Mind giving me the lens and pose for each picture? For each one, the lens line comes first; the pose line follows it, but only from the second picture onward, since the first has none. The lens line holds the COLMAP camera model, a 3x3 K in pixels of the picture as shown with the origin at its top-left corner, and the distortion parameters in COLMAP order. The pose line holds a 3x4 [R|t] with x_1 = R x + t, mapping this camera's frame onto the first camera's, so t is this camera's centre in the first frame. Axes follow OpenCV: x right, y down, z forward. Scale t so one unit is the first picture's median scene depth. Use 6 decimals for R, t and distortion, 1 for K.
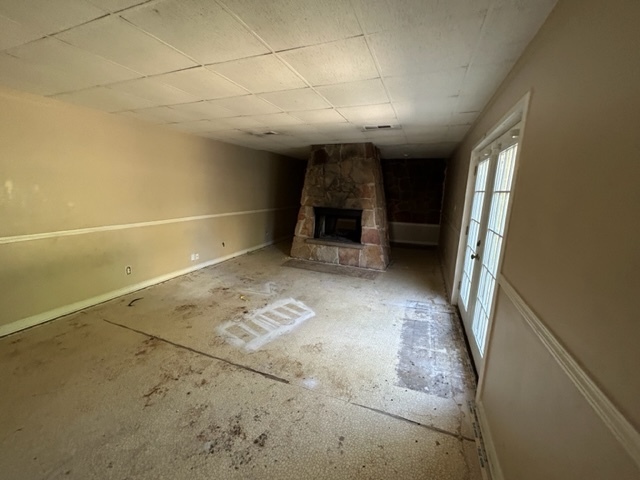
lens RADIAL K [[257.3, 0, 319.6], [0, 257.3, 240.1], [0, 0, 1]] dist [0.000394, 0.000406]
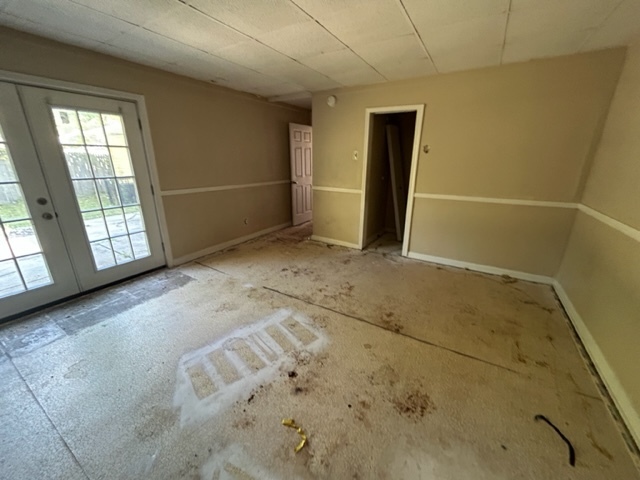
lens RADIAL K [[257.3, 0, 320.9], [0, 257.3, 238.6], [0, 0, 1]] dist [0.000394, 0.000406]
pose [[-0.986642, -0.073571, 0.145341, -0.512460], [0.005901, 0.875475, 0.483226, -0.310372], [-0.162794, 0.477629, -0.863347, 1.674861]]
